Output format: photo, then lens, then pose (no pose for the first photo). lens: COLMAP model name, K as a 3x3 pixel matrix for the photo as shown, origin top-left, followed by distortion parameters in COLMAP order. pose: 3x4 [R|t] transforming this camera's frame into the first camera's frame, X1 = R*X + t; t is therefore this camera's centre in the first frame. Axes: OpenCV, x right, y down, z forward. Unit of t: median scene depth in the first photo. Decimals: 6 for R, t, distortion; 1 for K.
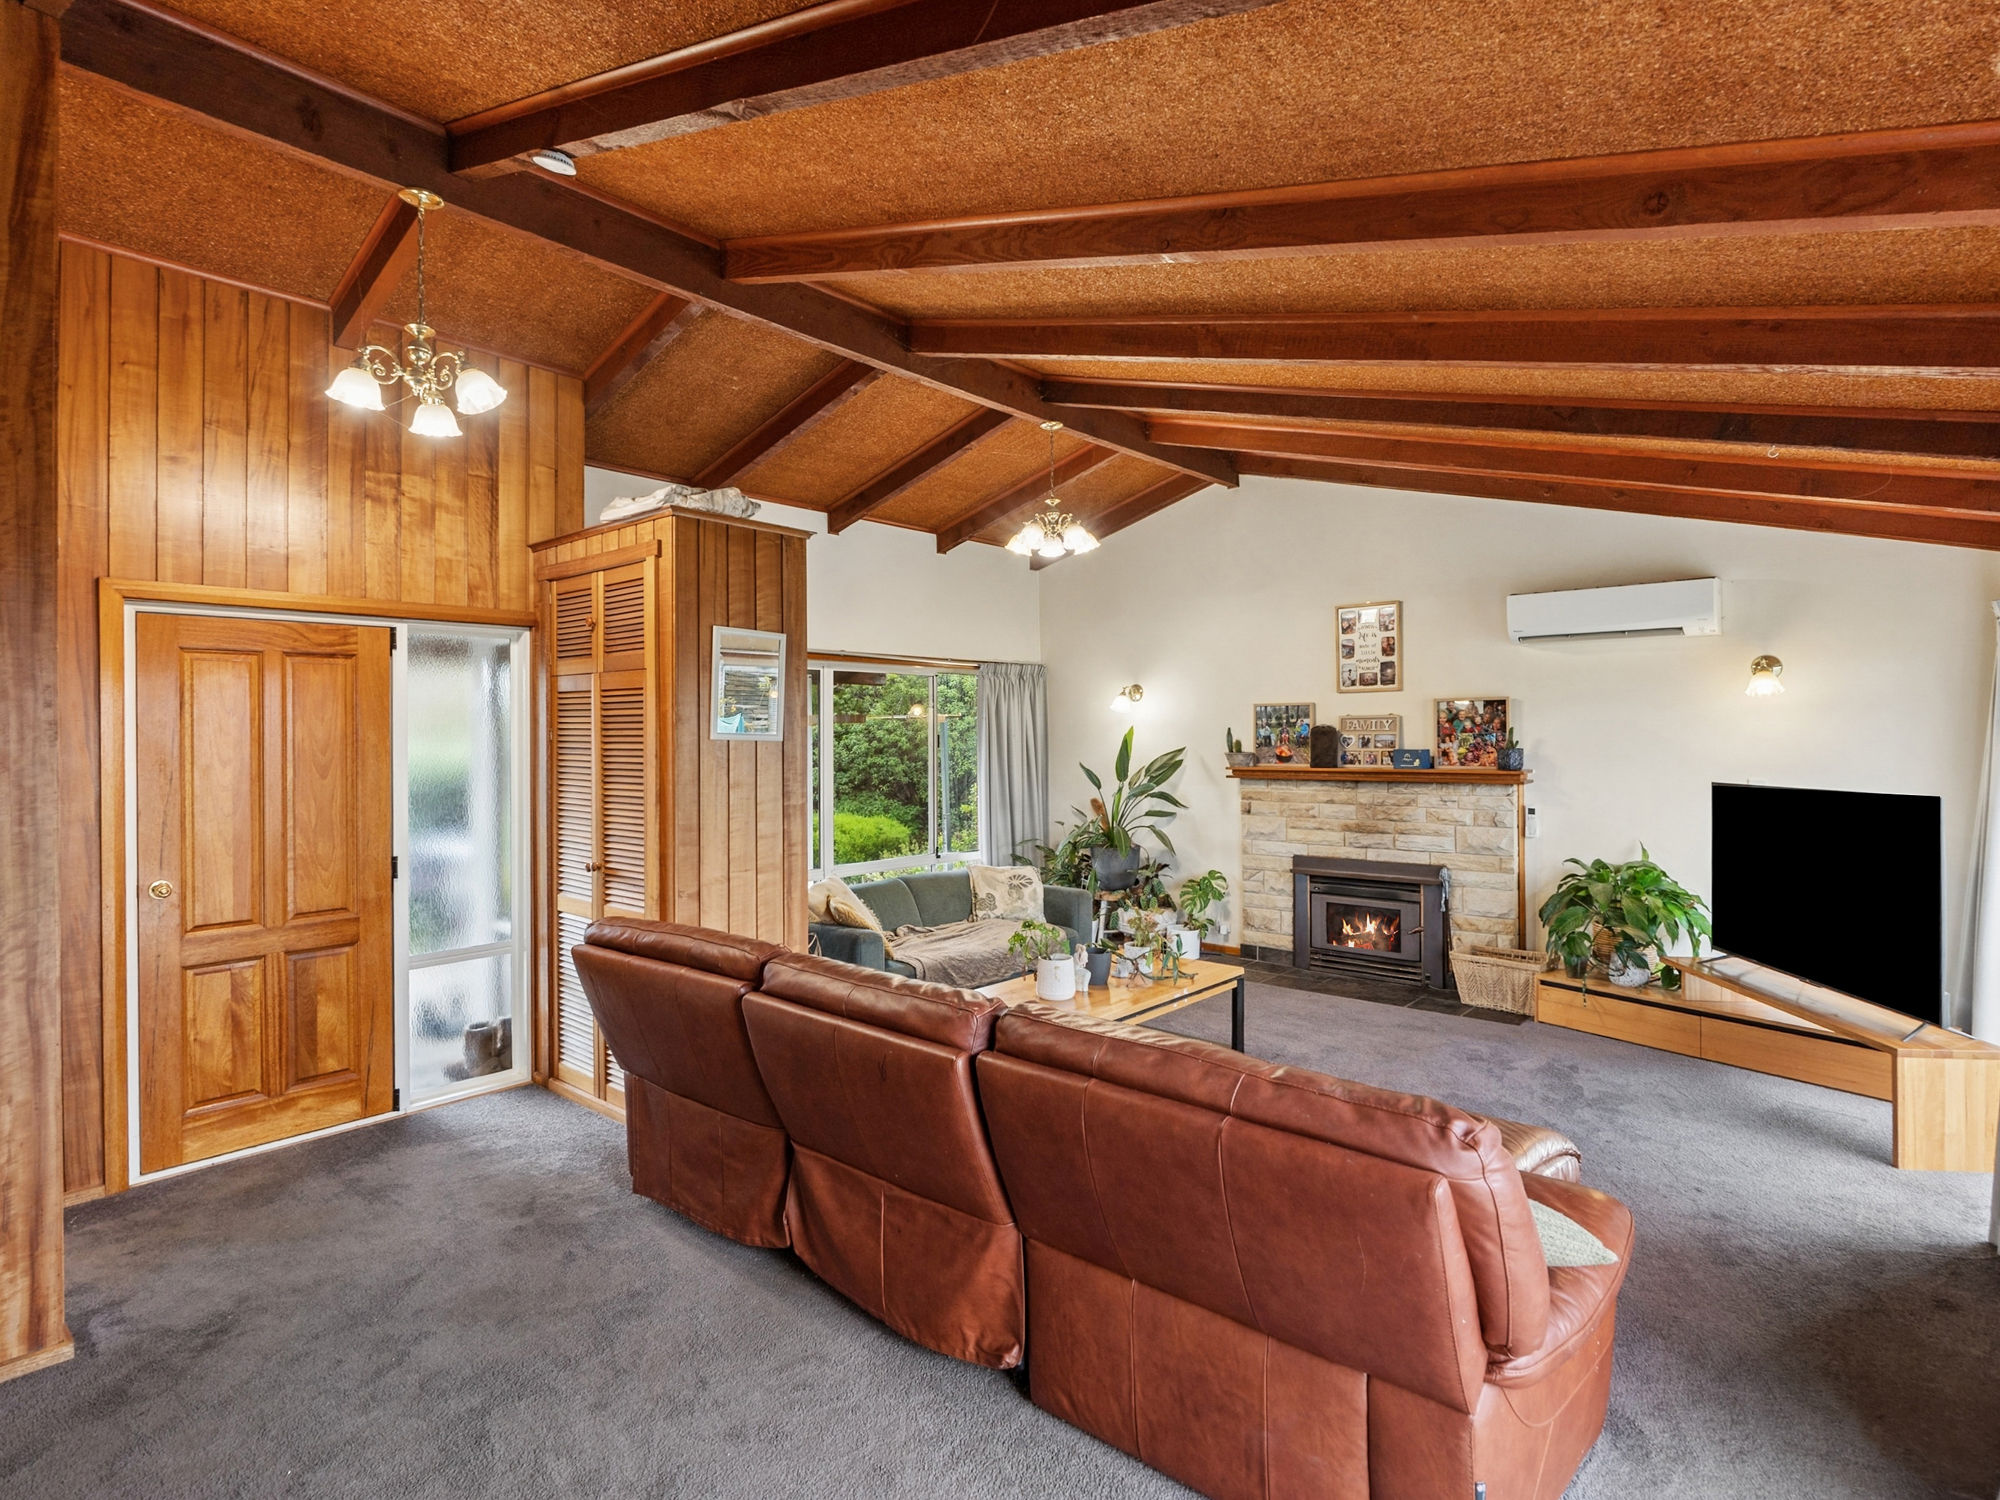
lens RADIAL K [[1041.7, 0, 1000.2], [0, 1041.7, 742.3], [0, 0, 1]] dist [-0.005167, -0.000803]
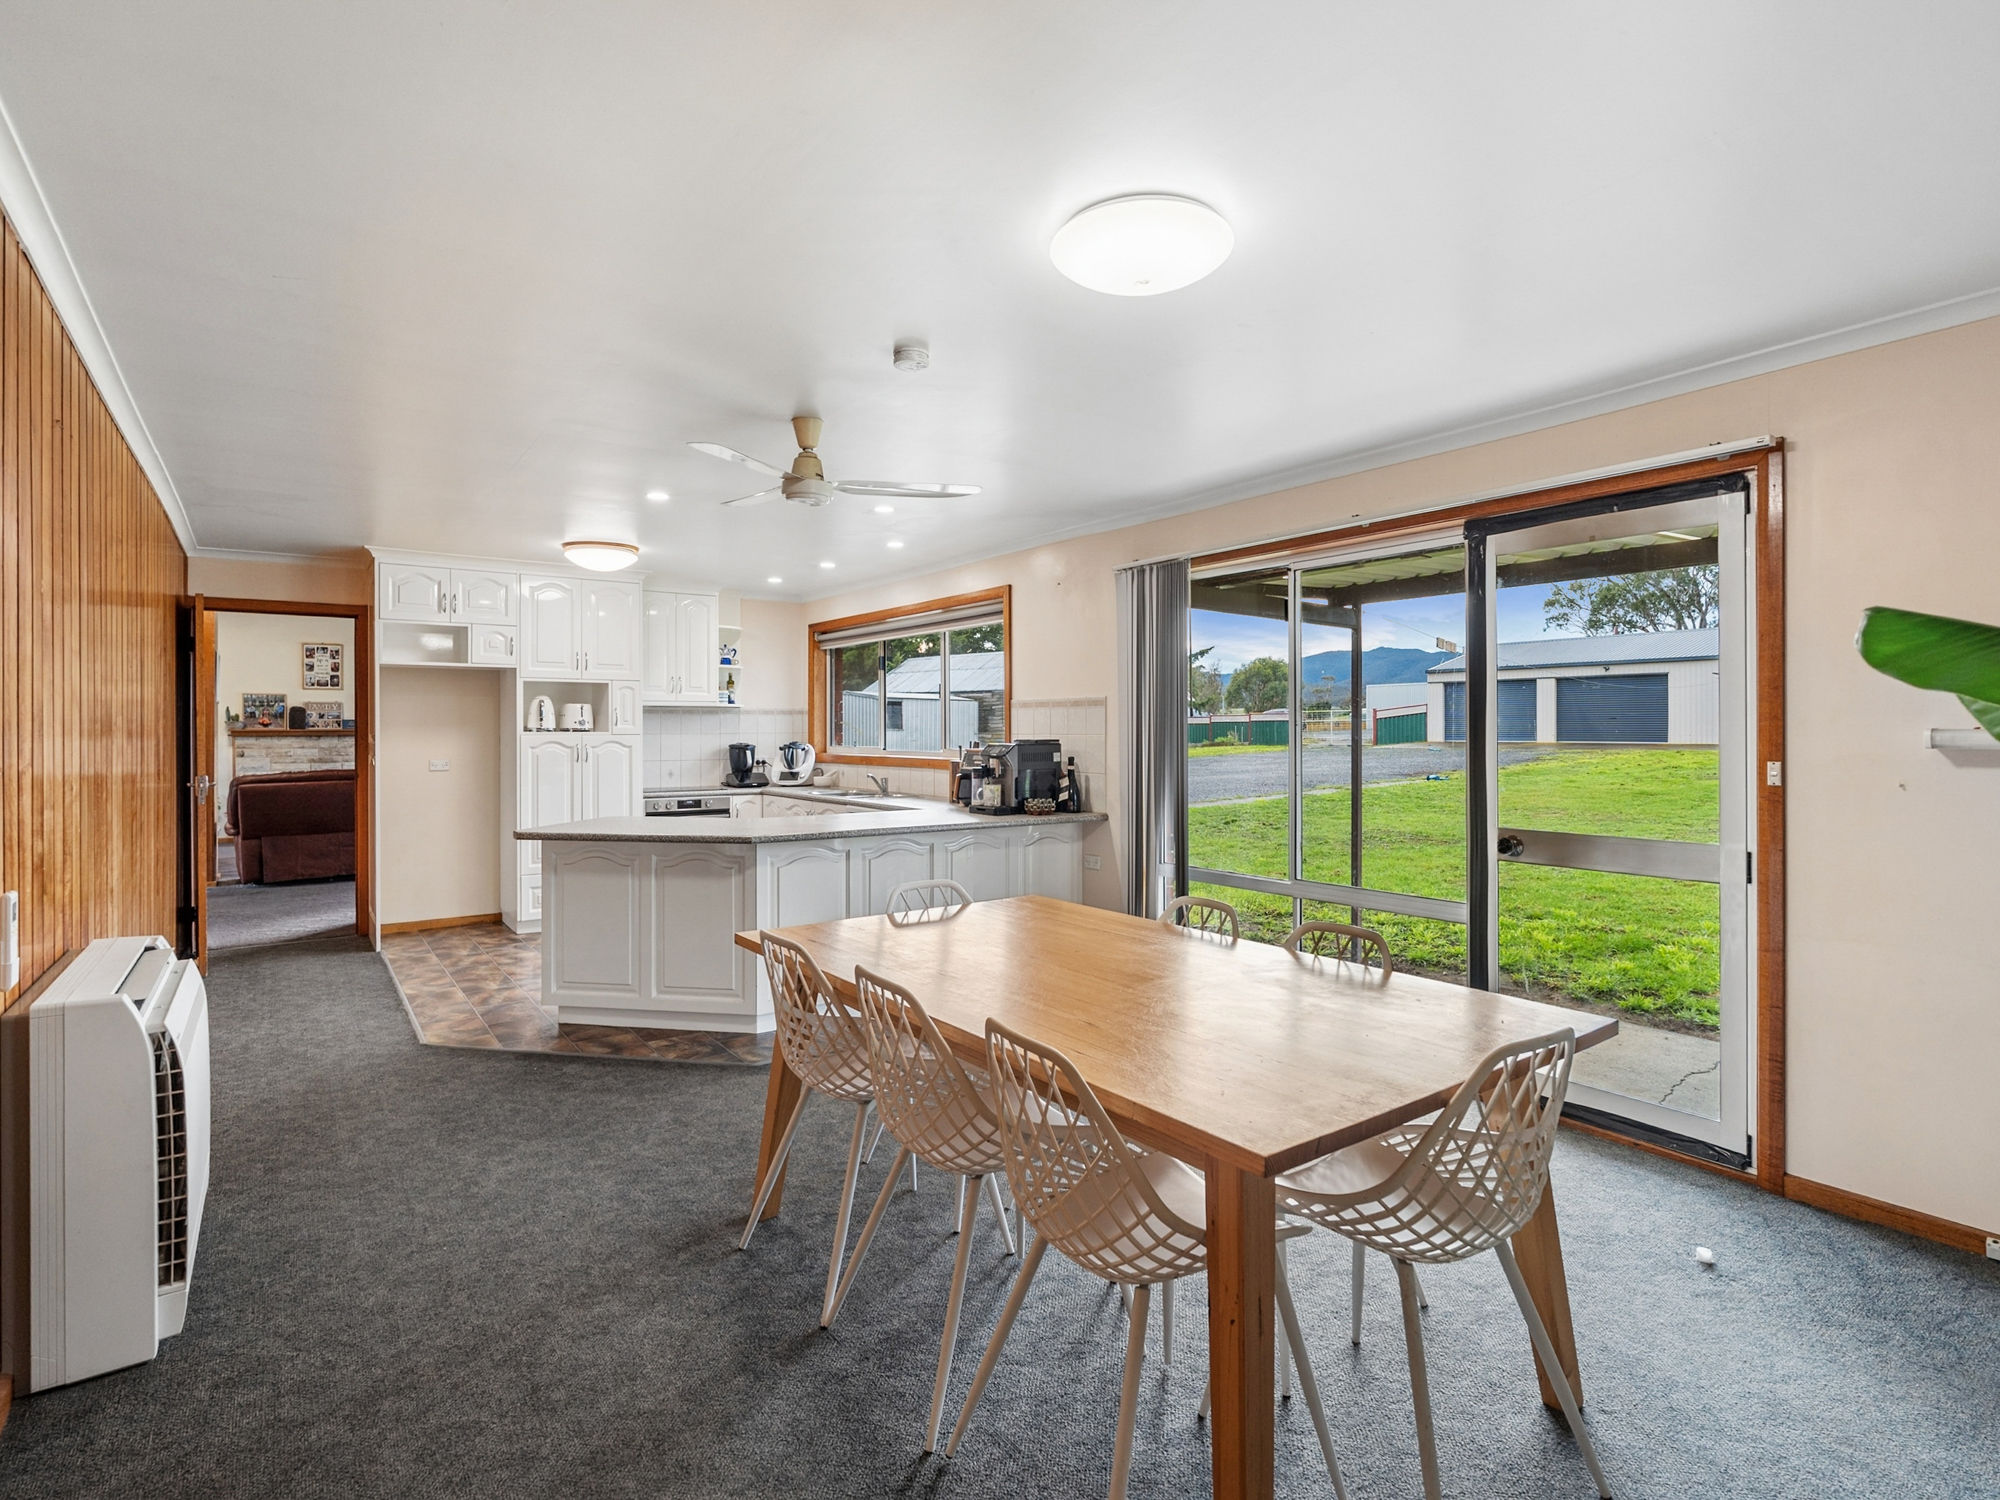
lens RADIAL K [[1017.1, 0, 1001.7], [0, 1017.1, 737.6], [0, 0, 1]] dist [-0.000140, -0.000019]
pose [[0.234781, -0.005630, 0.972032, -1.156157], [0.004154, 0.999980, 0.004788, 0.035541], [-0.972039, 0.002914, 0.234800, -0.650387]]
